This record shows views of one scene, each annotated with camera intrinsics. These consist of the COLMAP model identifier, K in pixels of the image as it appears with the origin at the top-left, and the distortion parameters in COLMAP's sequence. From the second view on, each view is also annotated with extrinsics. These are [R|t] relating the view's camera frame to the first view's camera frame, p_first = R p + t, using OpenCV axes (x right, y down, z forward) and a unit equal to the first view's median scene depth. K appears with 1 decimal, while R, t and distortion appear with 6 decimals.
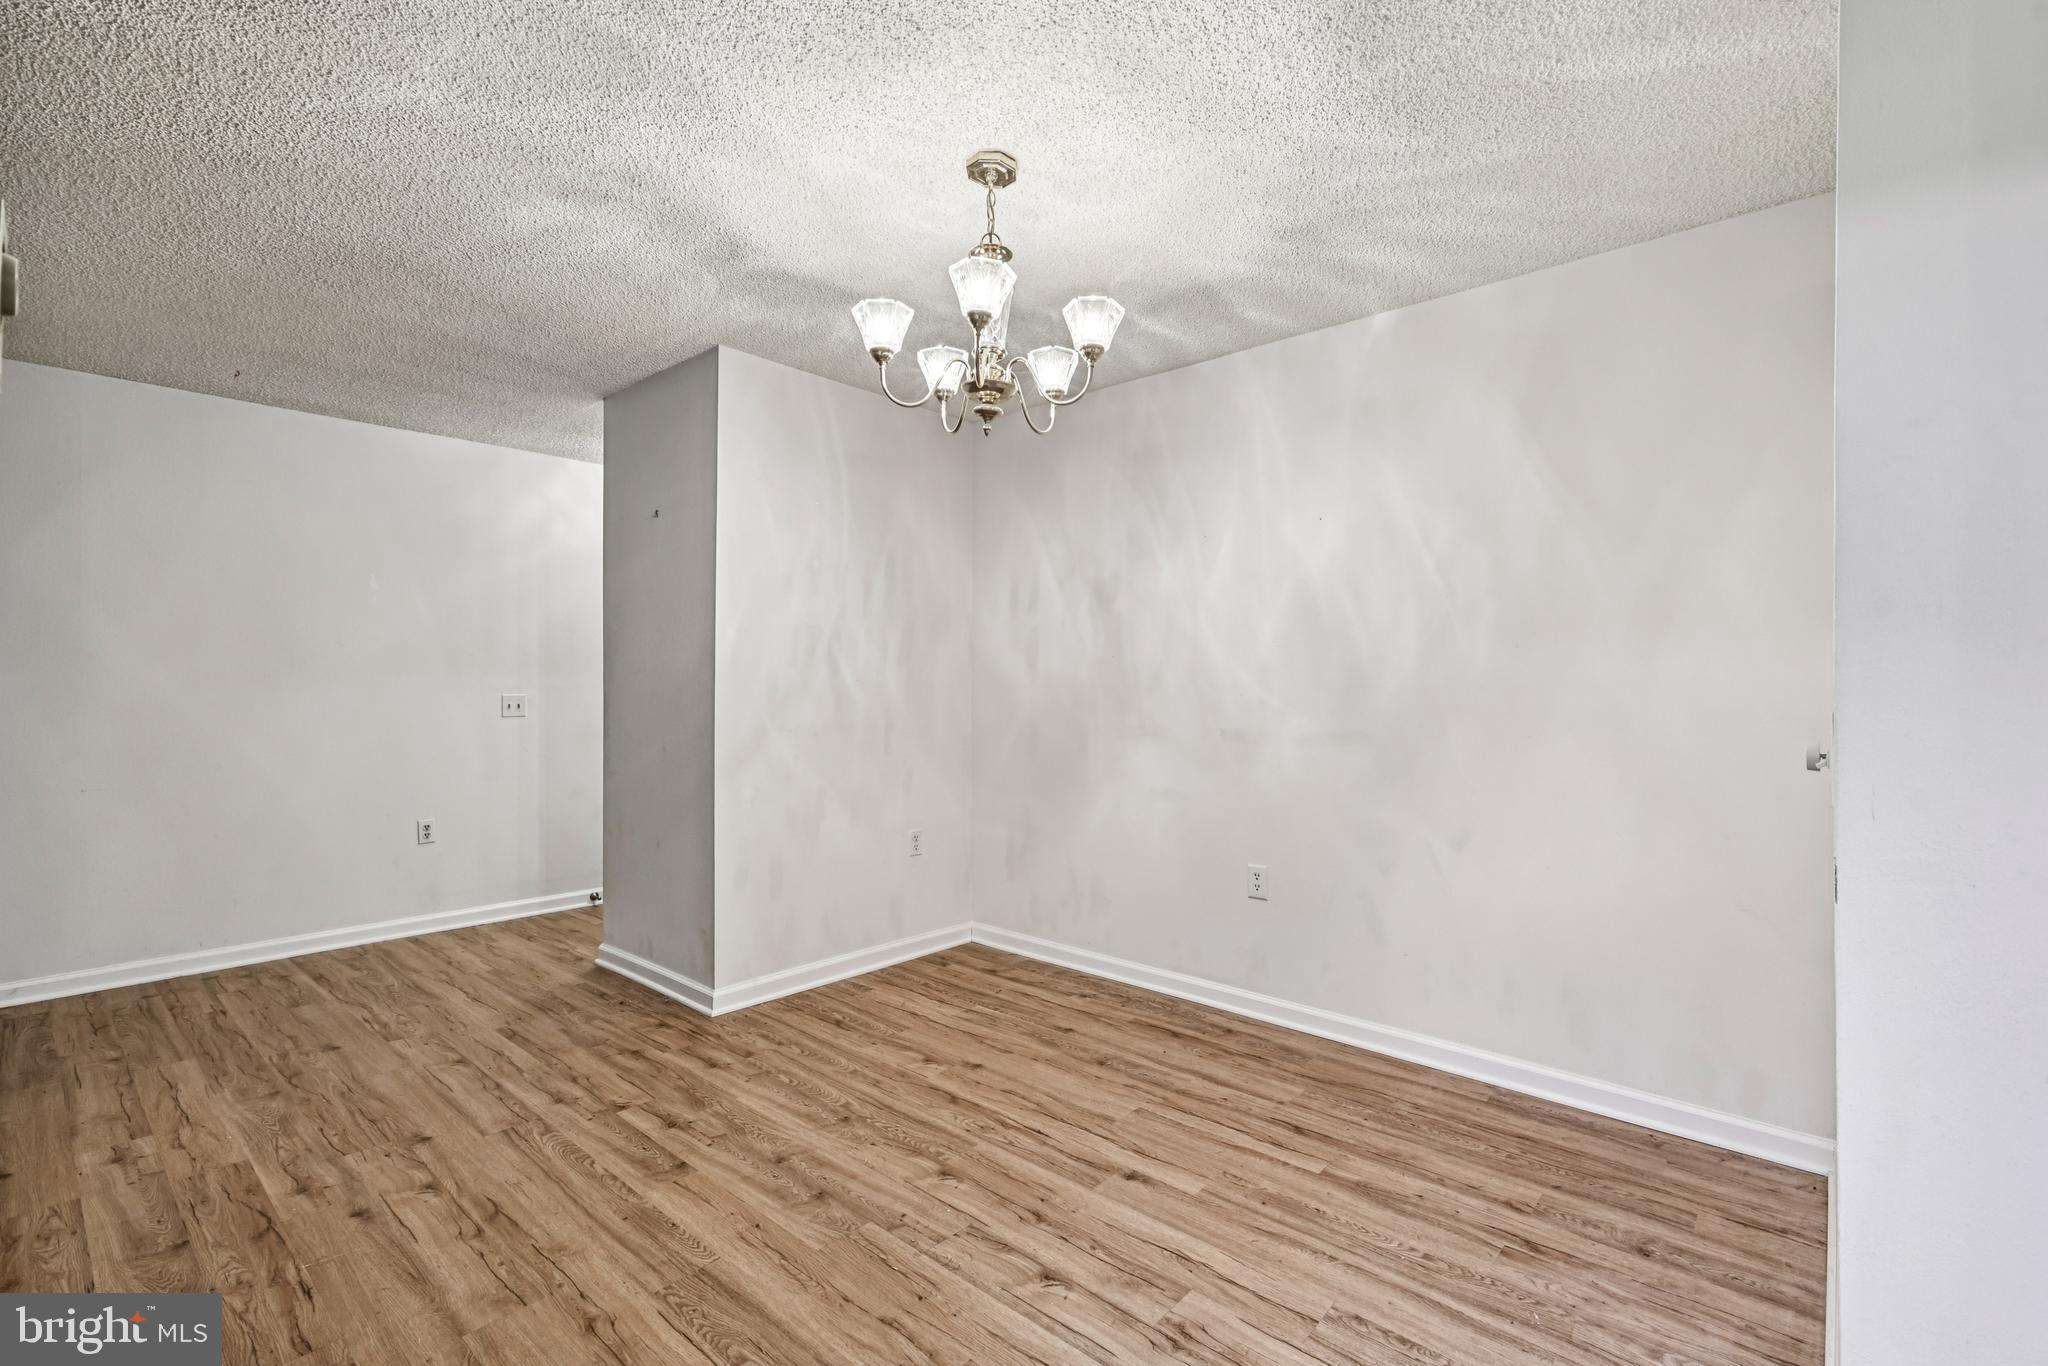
lens RADIAL K [[905.9, 0, 1009.3], [0, 905.9, 662.9], [0, 0, 1]] dist [0.000823, 0.001466]
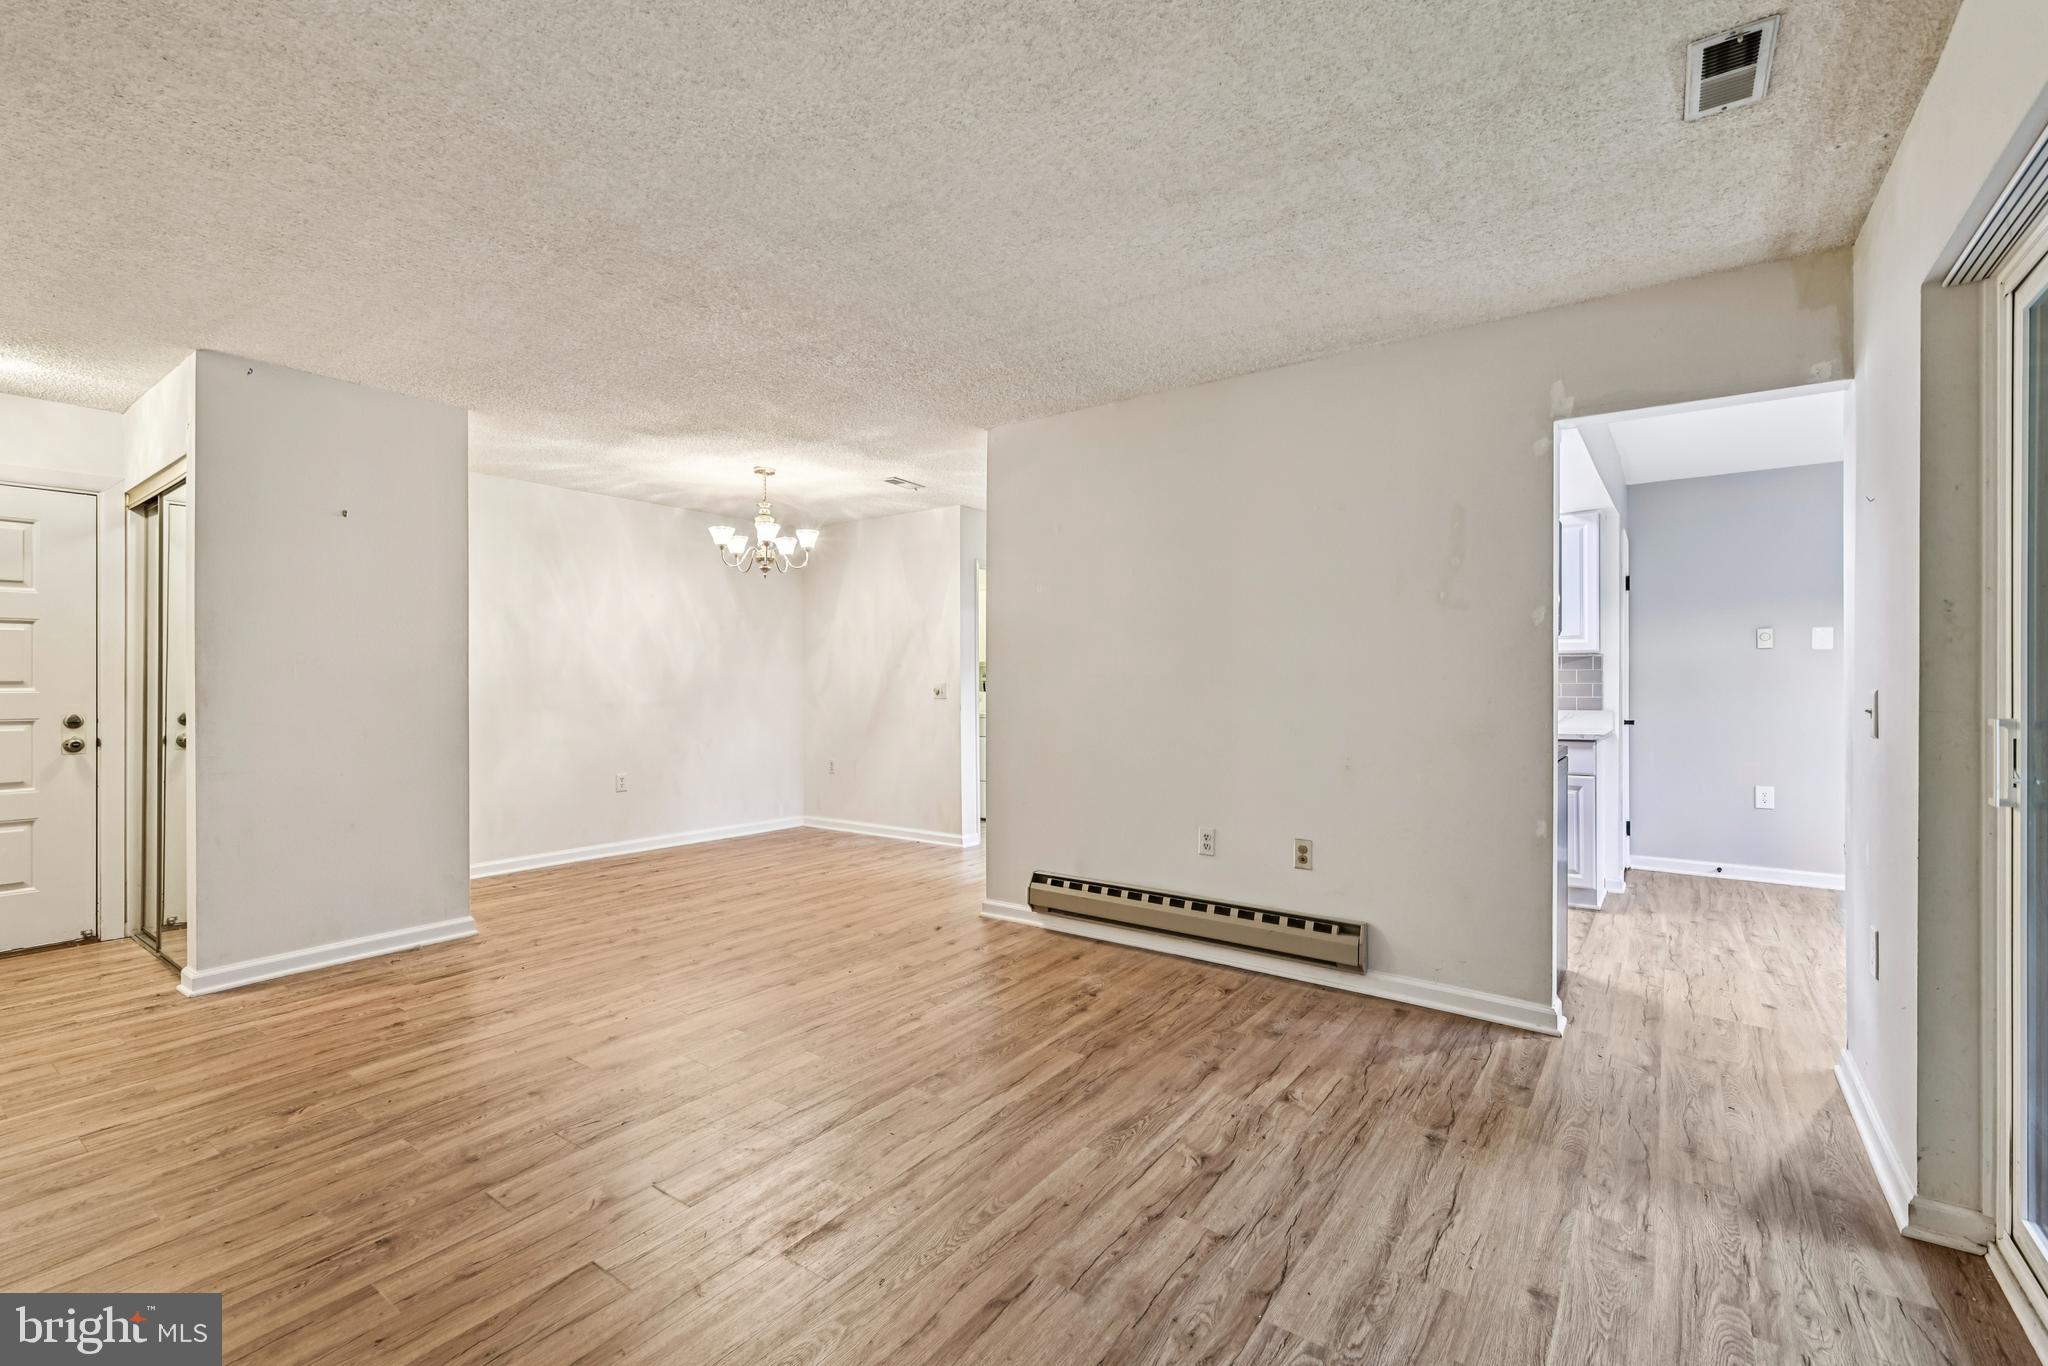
lens RADIAL K [[887.9, 0, 1027.6], [0, 887.9, 687.8], [0, 0, 1]] dist [0.005476, 0.000058]
pose [[-0.105216, -0.005006, 0.994437, -1.959598], [-0.024516, 0.999696, 0.002438, 0.020197], [-0.994147, -0.024123, -0.105307, 0.424899]]
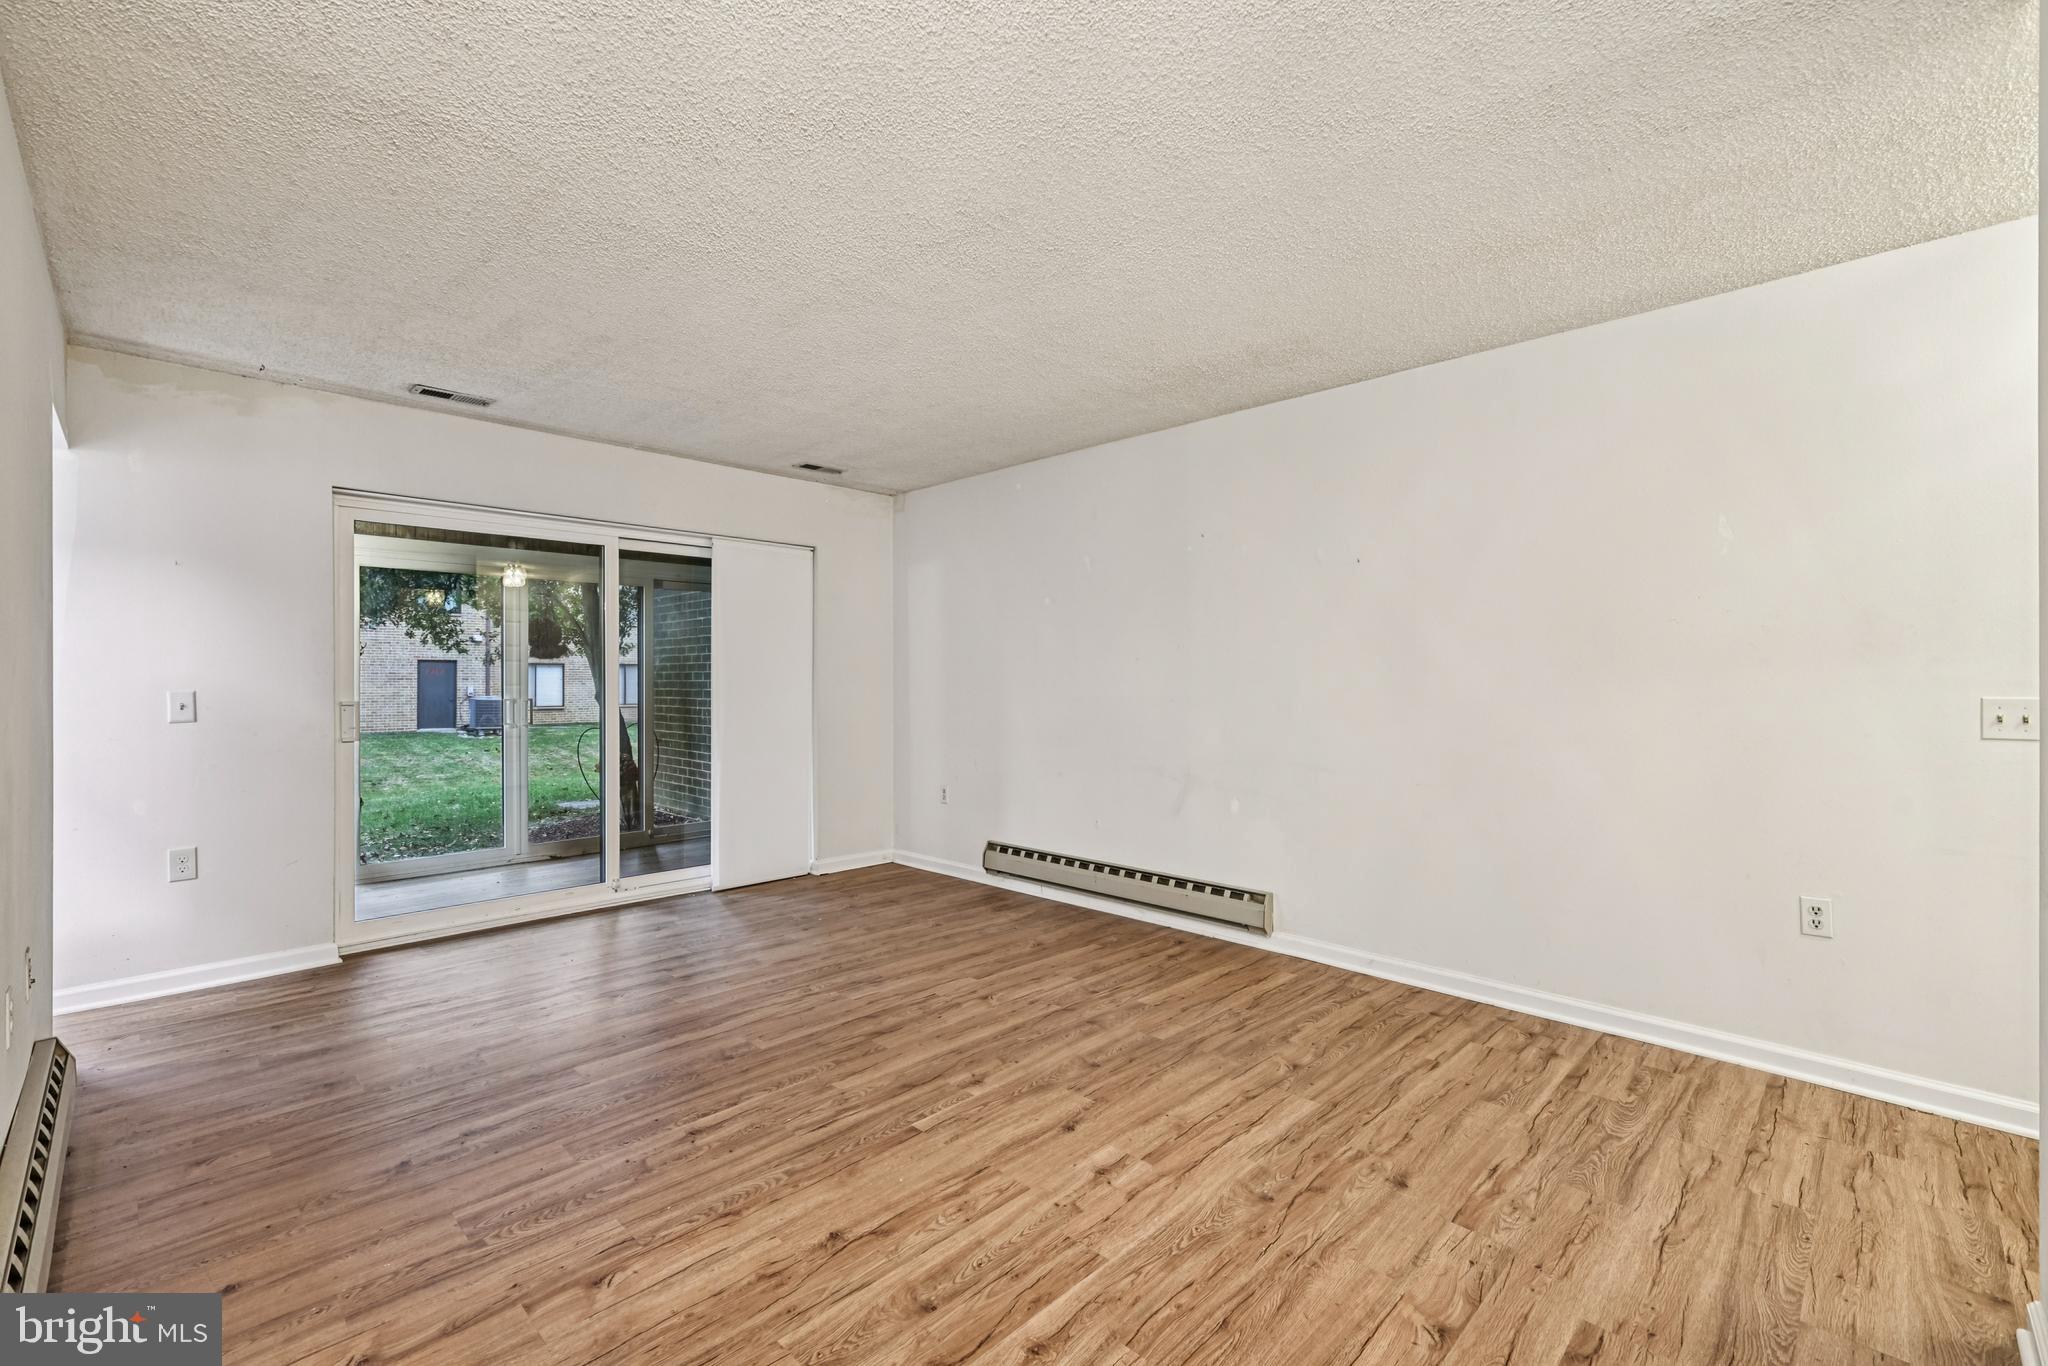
lens RADIAL K [[887.9, 0, 1032.1], [0, 887.9, 678.3], [0, 0, 1]] dist [0.005476, 0.000058]
pose [[-0.038636, -0.000028, -0.999253, -0.031122], [0.025373, 0.999678, -0.001009, 0.019167], [0.998931, -0.025393, -0.038623, 0.796063]]
